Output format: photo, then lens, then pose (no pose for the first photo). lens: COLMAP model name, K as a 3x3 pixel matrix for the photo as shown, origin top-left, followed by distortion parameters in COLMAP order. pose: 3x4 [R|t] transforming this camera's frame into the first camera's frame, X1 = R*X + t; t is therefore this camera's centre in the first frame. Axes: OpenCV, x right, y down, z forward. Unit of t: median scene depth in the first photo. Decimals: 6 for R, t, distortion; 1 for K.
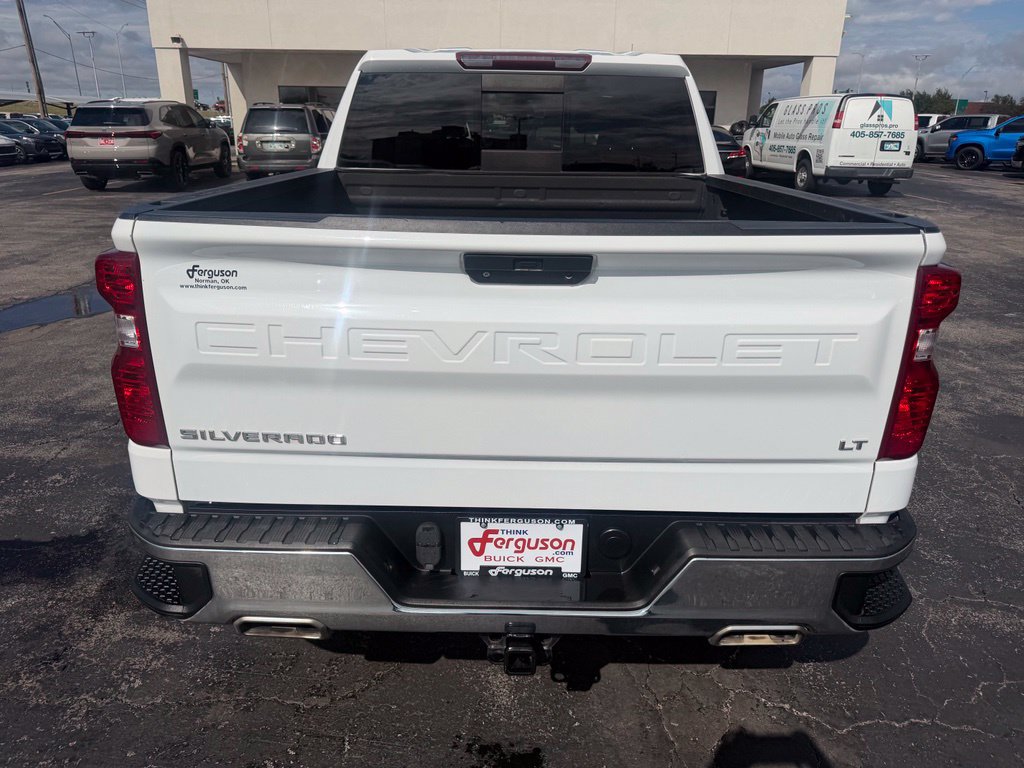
lens RADIAL K [[742.4, 0, 508.5], [0, 742.4, 384.9], [0, 0, 1]] dist [0.021238, -0.022672]
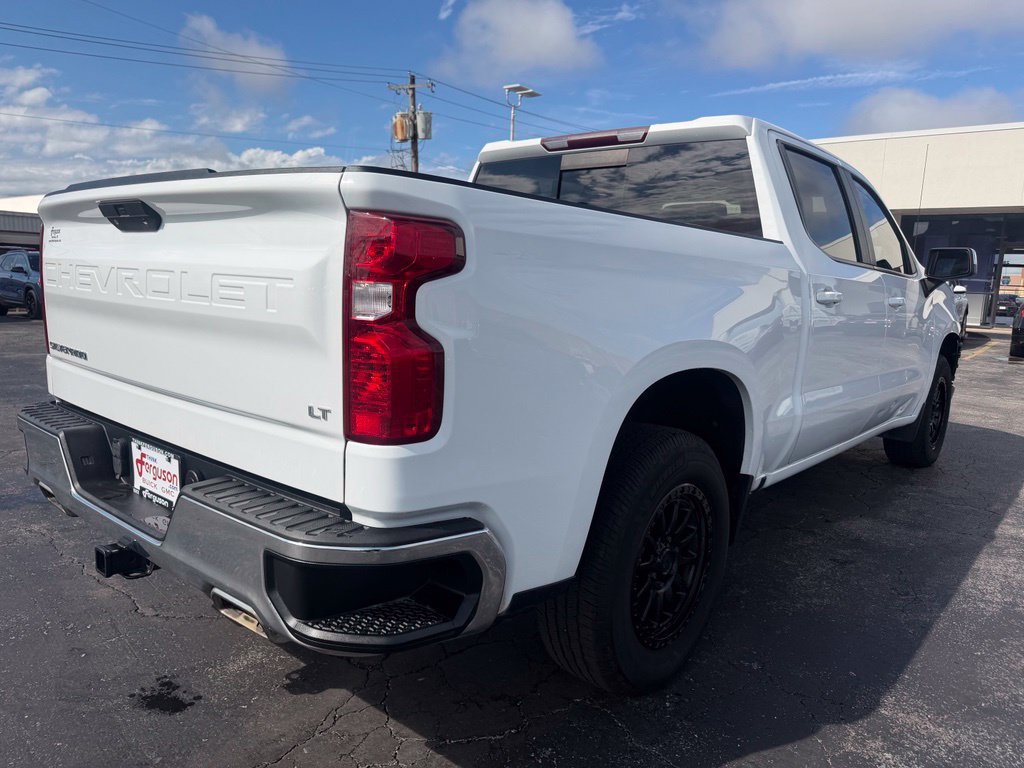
lens RADIAL K [[742.4, 0, 518.5], [0, 742.4, 386.7], [0, 0, 1]] dist [0.021238, -0.022672]
pose [[0.766154, 0.110333, -0.633115, 0.815991], [-0.245009, 0.960895, -0.129038, 0.072226], [0.594120, 0.253982, 0.763226, 0.302126]]
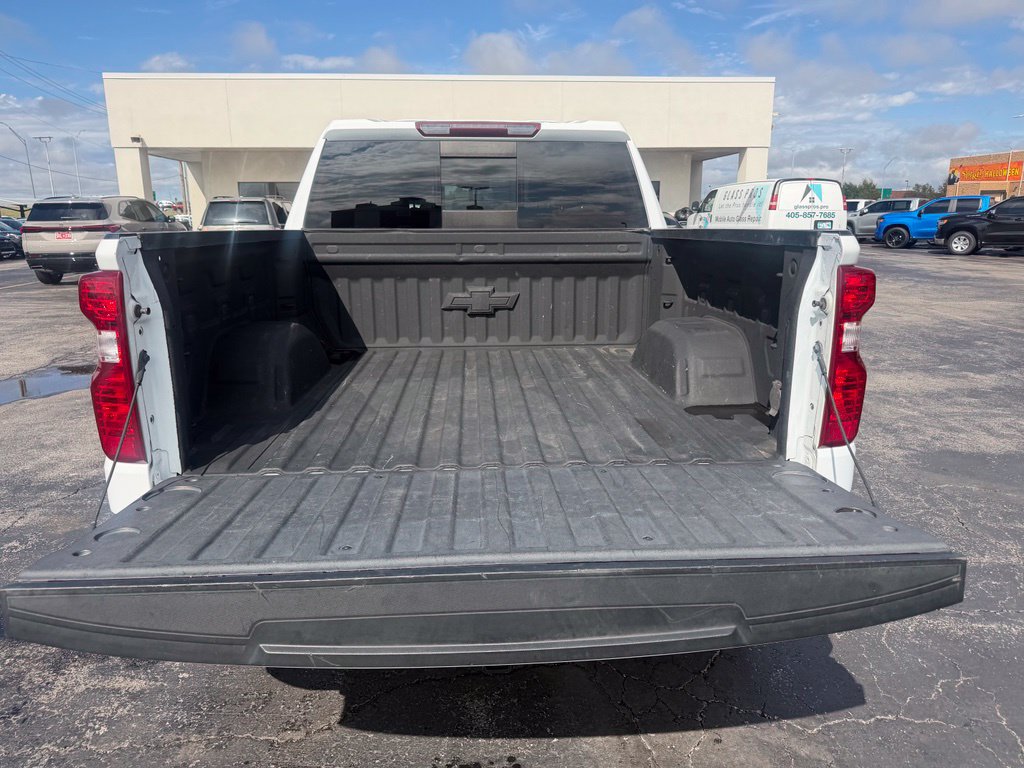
lens RADIAL K [[742.4, 0, 518.1], [0, 742.4, 388.4], [0, 0, 1]] dist [0.021238, -0.022672]
pose [[0.997359, -0.033692, 0.064337, -0.005978], [0.040780, 0.992843, -0.112253, 0.081227], [-0.060094, 0.114580, 0.991595, -0.040425]]
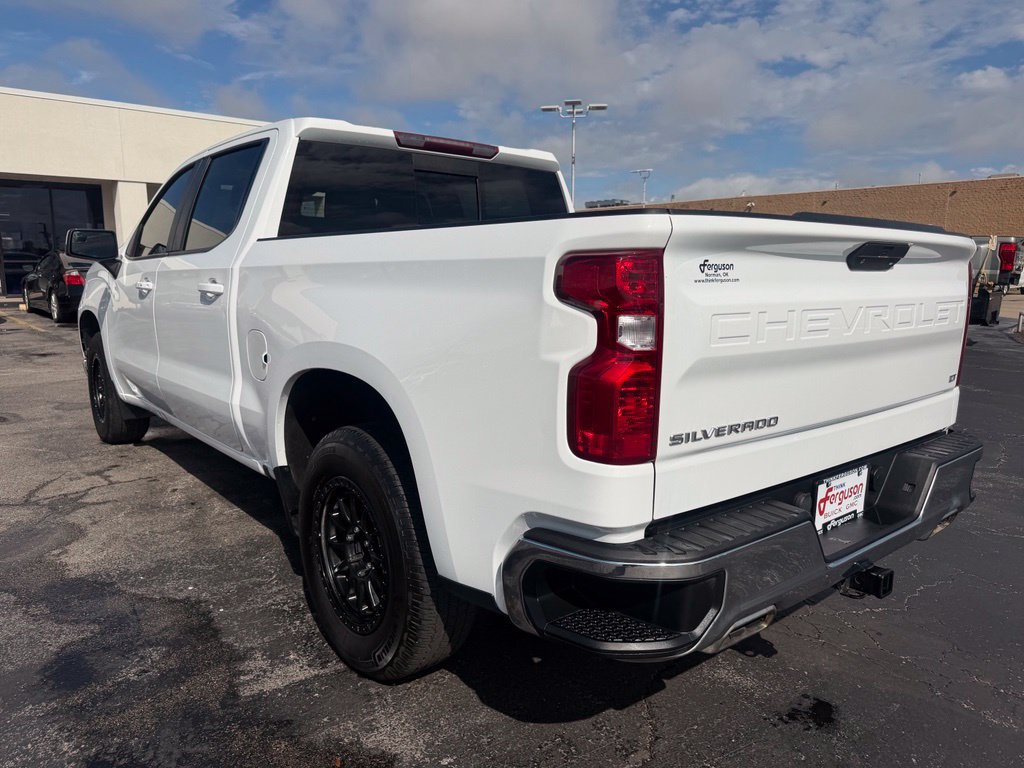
lens RADIAL K [[742.4, 0, 512.3], [0, 742.4, 385.7], [0, 0, 1]] dist [0.021238, -0.022672]
pose [[0.768178, -0.109557, 0.630792, -0.799879], [0.217912, 0.971166, -0.096699, 0.030198], [-0.602010, 0.211739, 0.769903, 0.252864]]
